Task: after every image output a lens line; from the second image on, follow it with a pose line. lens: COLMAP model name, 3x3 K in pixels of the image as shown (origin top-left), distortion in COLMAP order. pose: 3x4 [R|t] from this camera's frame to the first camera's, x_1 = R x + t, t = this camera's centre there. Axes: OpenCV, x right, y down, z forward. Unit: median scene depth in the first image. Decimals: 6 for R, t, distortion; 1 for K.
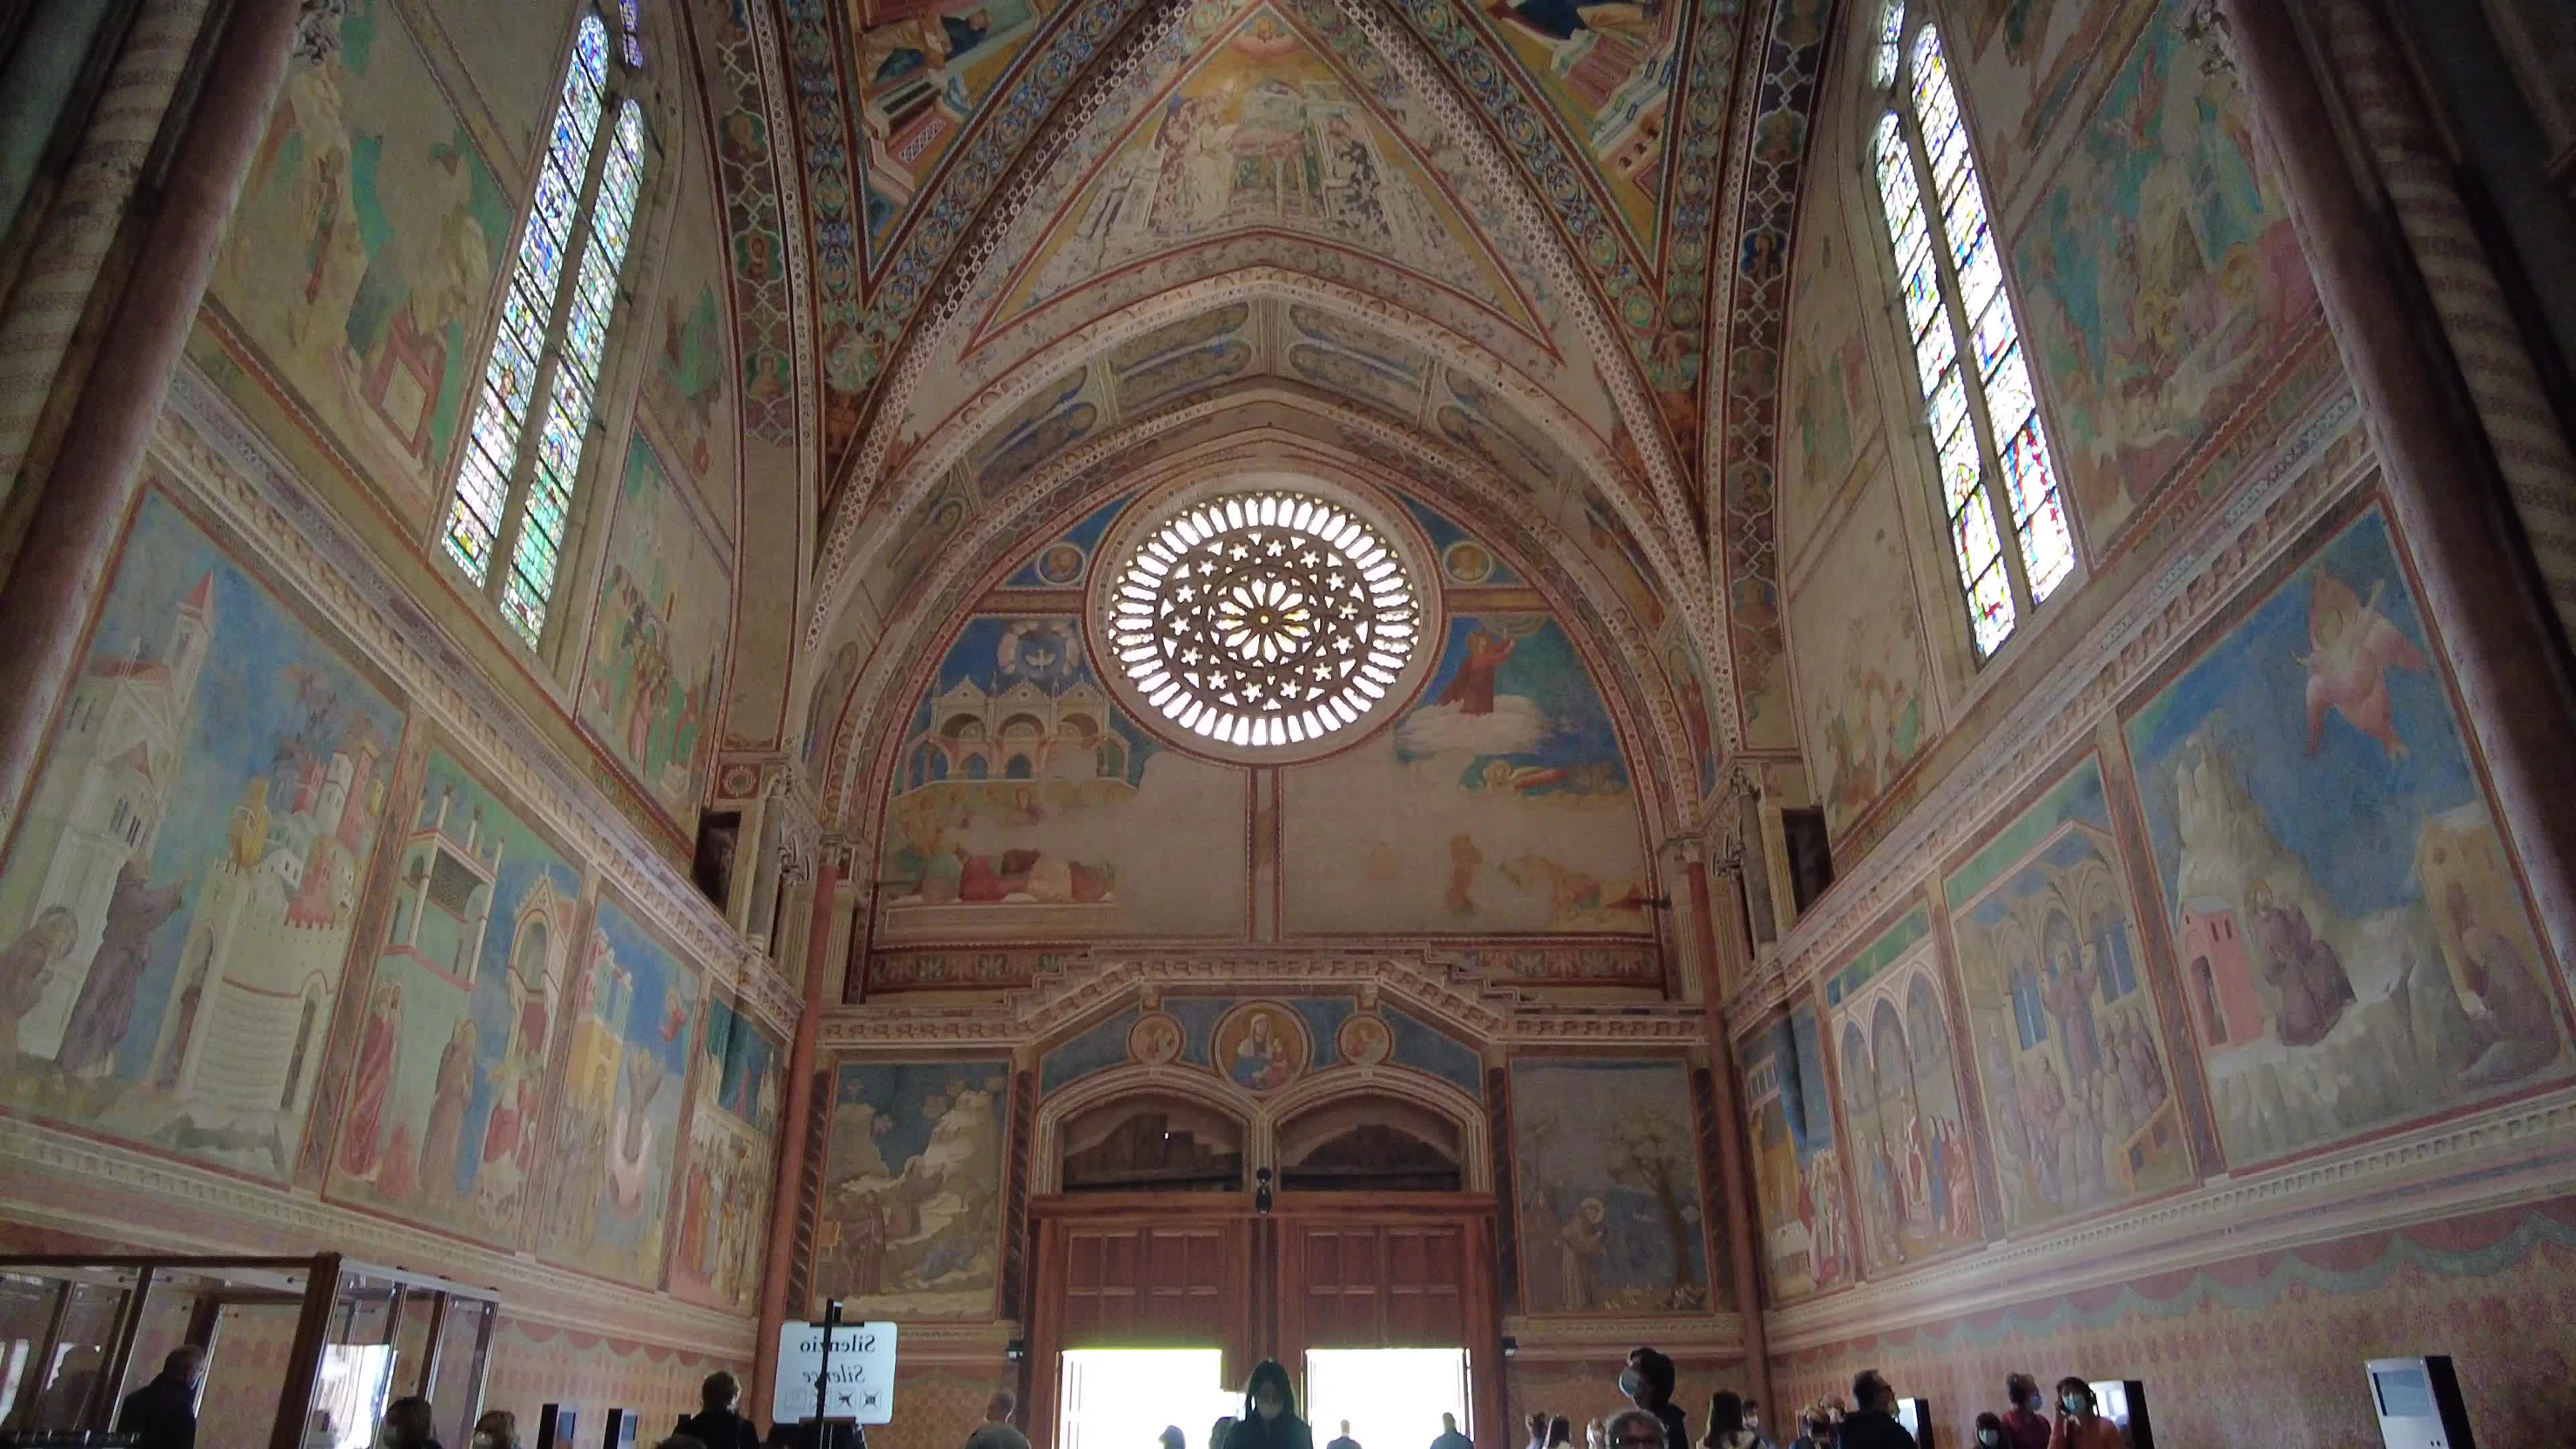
lens RADIAL K [[1536.2, 0, 1288.0], [0, 1536.2, 724.5], [0, 0, 1]] dist [0.063972, 0.000154]
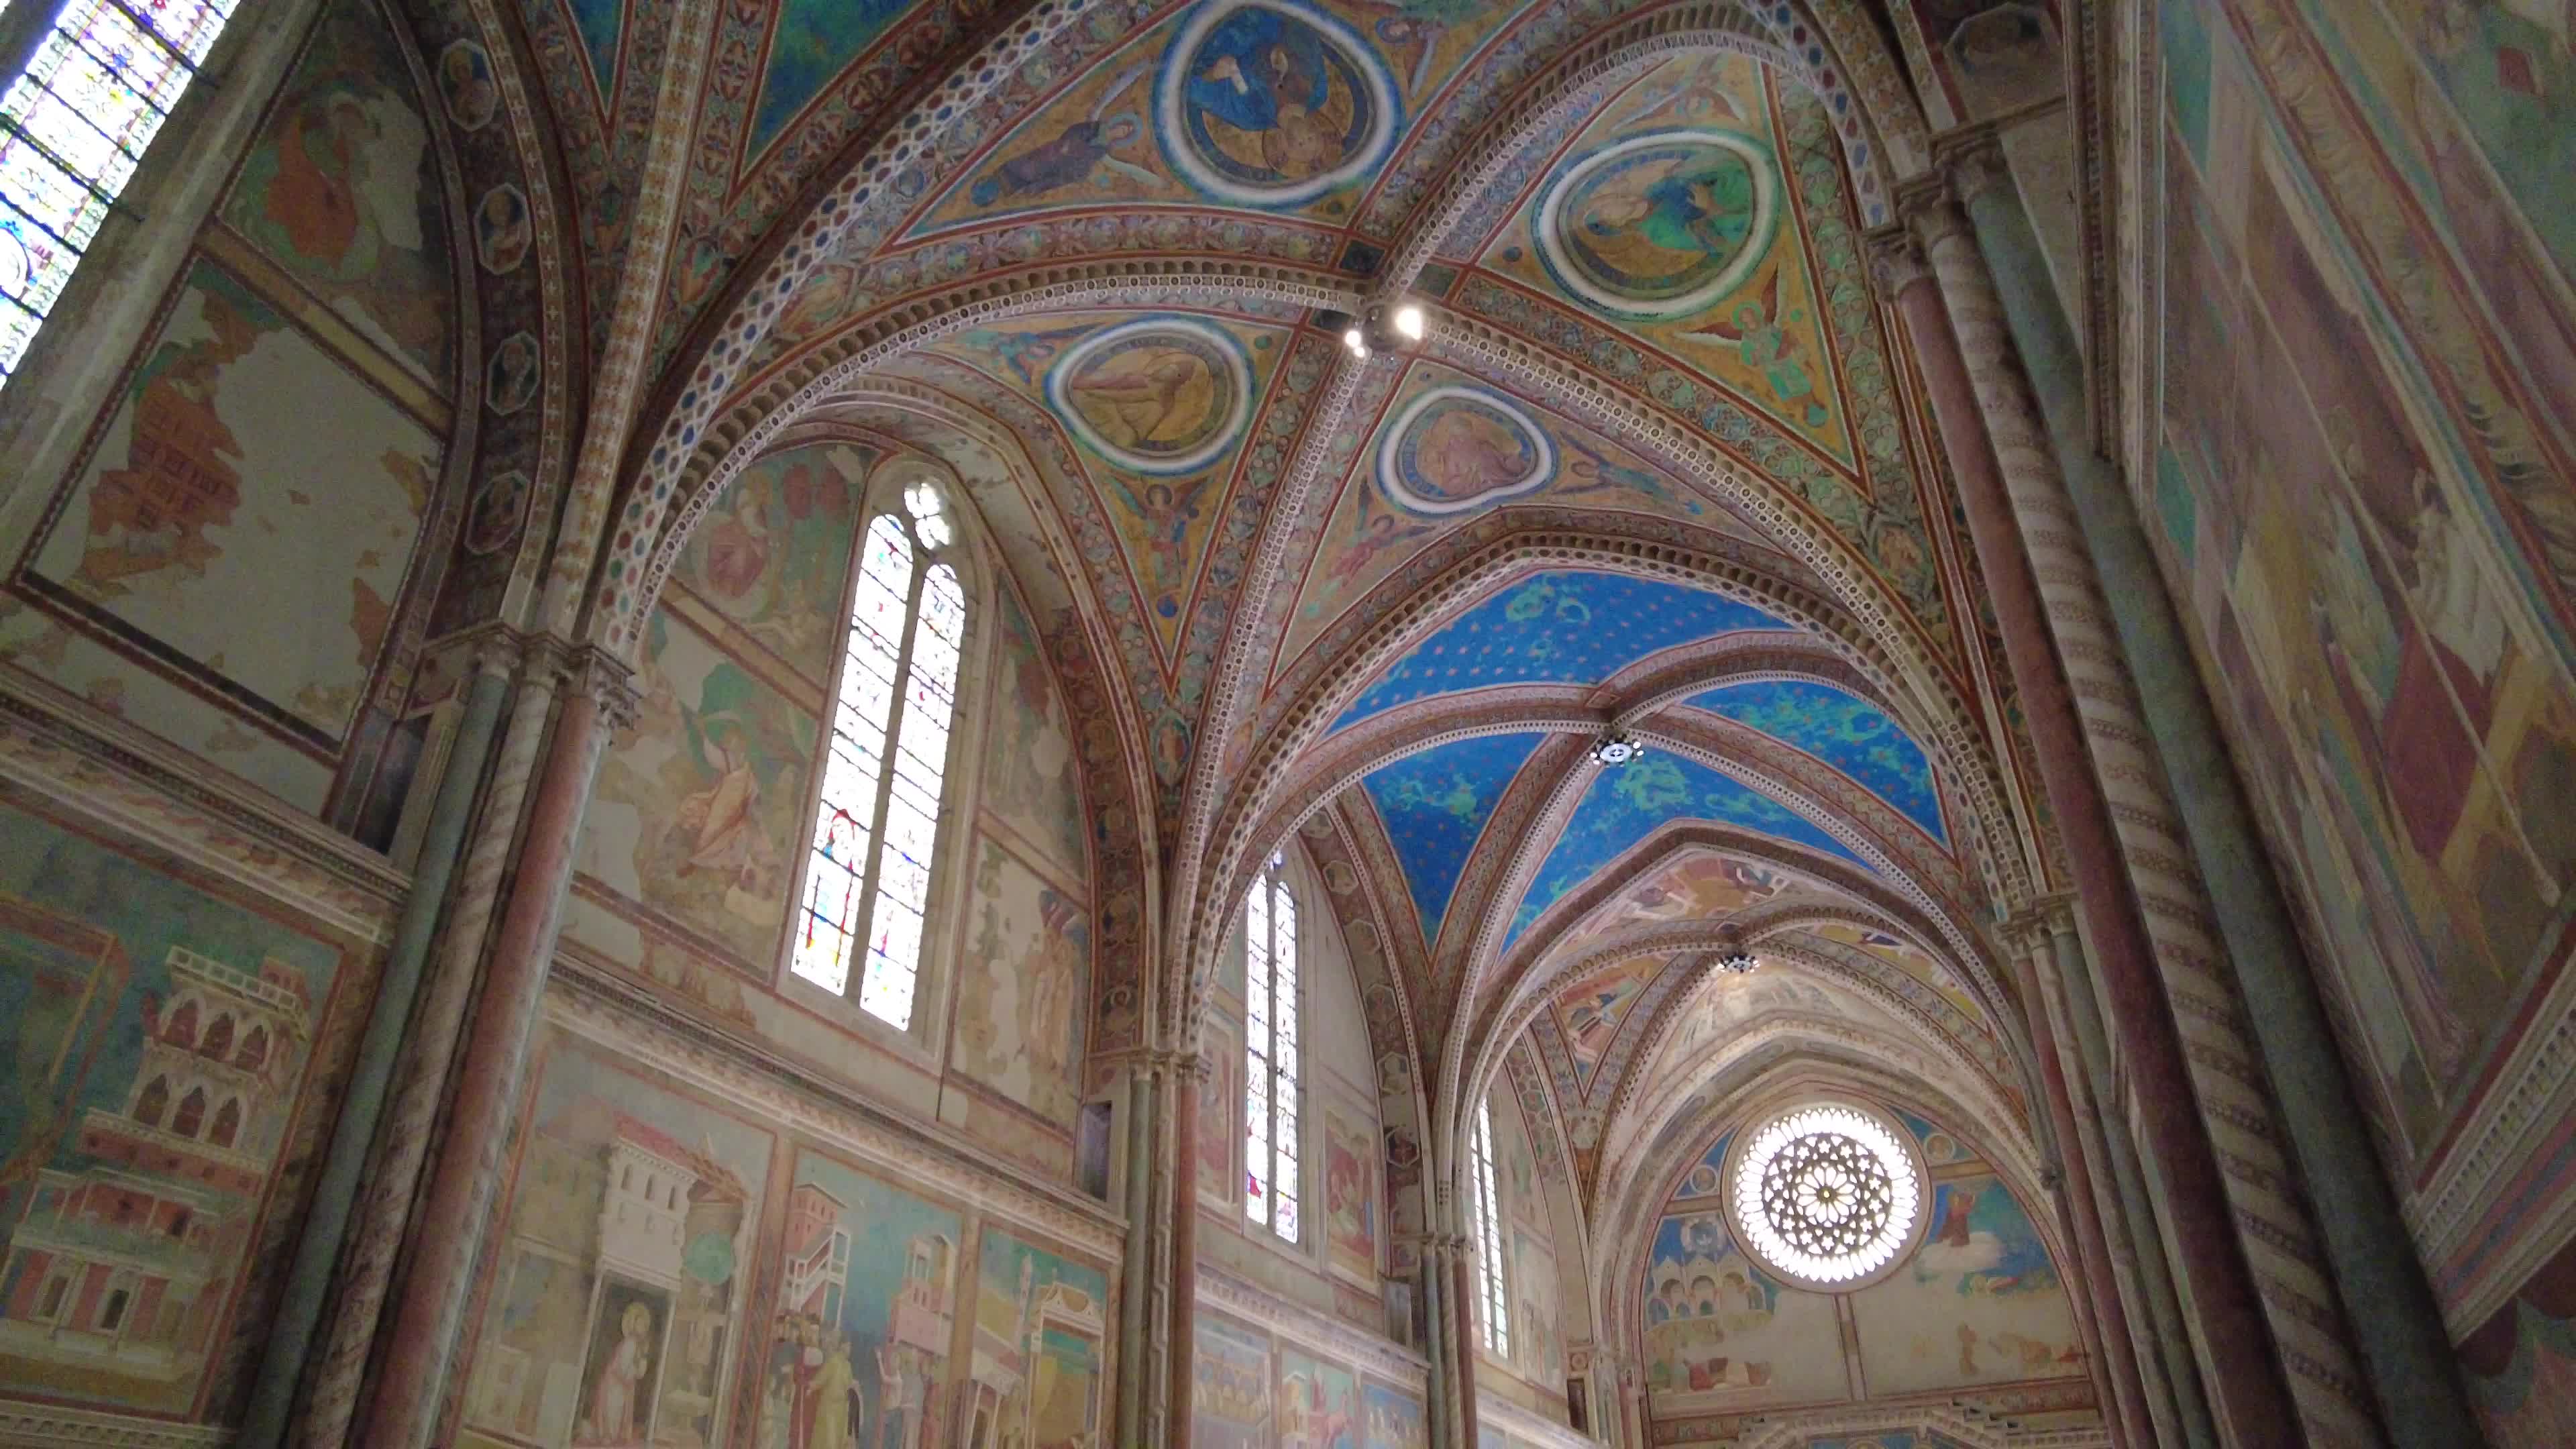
lens RADIAL K [[1549.5, 0, 1301.8], [0, 1549.5, 718.3], [0, 0, 1]] dist [0.016667, -0.108243]
pose [[0.901123, -0.231168, -0.366796, 0.230844], [0.184347, 0.970007, -0.158439, -0.449928], [0.392420, 0.075155, 0.916711, -0.939876]]
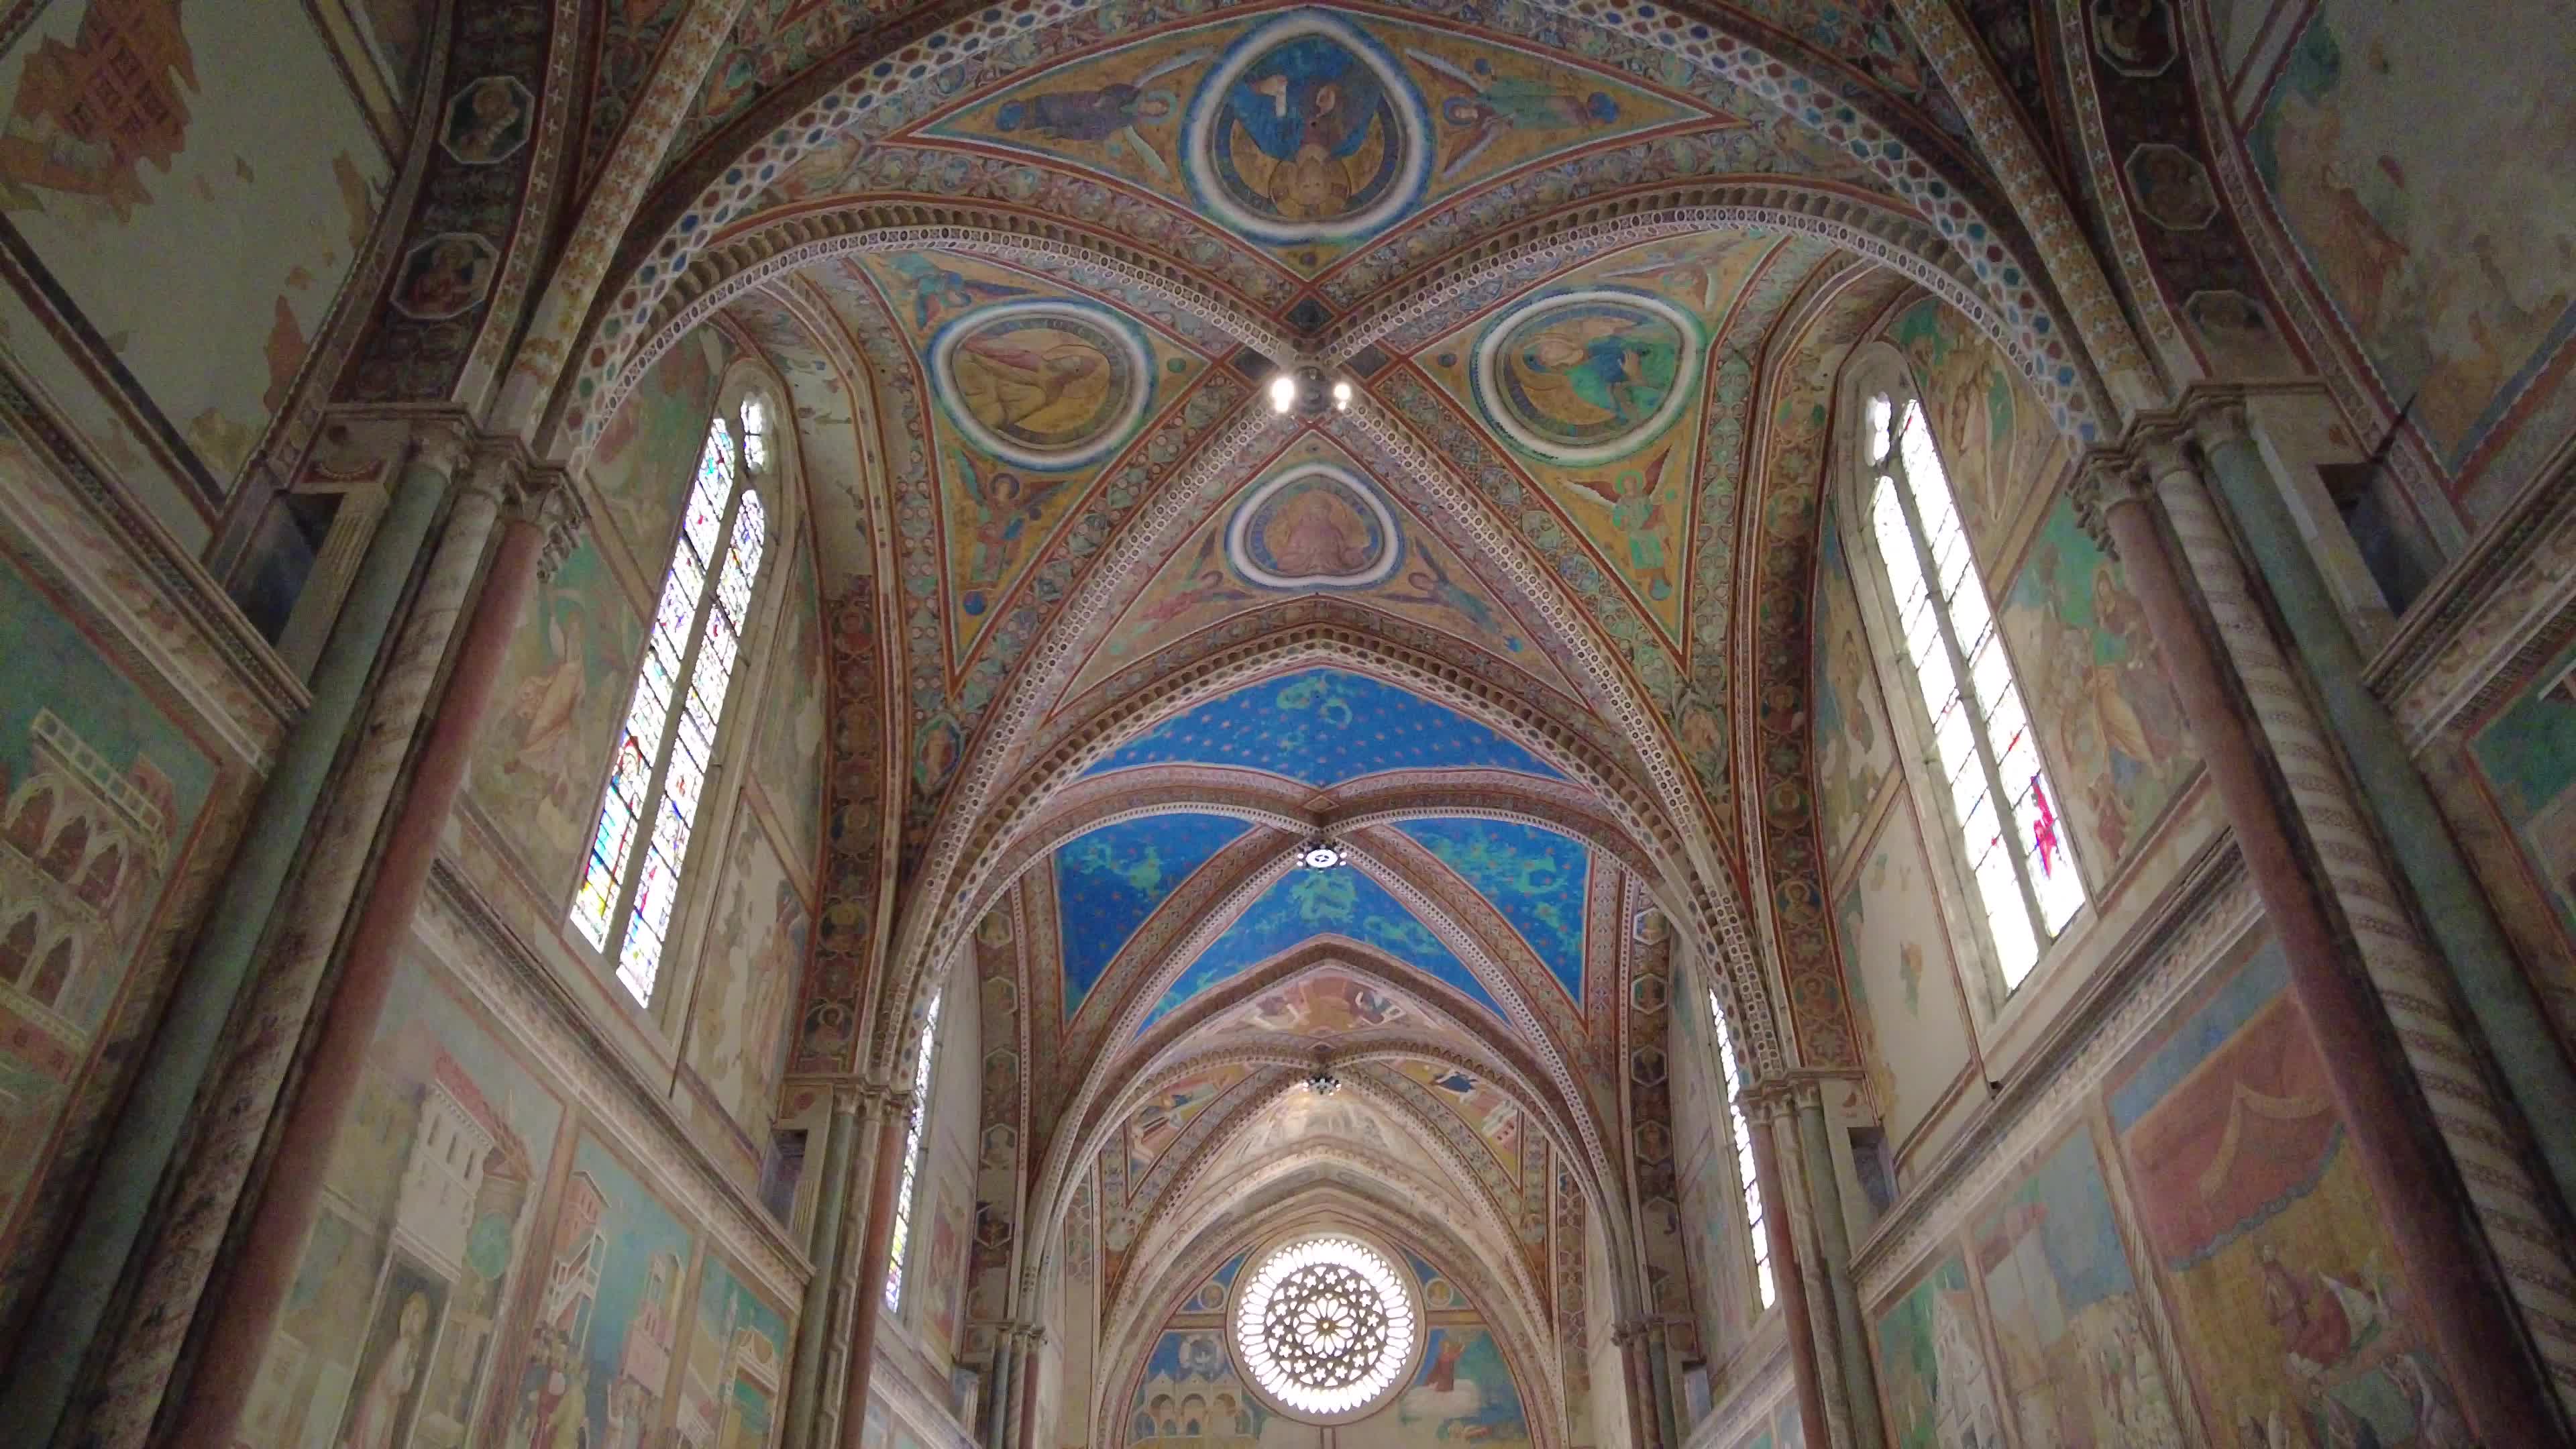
lens RADIAL K [[1558.6, 0, 1288.0], [0, 1558.6, 724.5], [0, 0, 1]] dist [0.017060, -0.067452]
pose [[0.999317, -0.019710, -0.031255, 0.011793], [0.013745, 0.983440, -0.180710, -0.452809], [0.034300, 0.180157, 0.983040, -0.958512]]
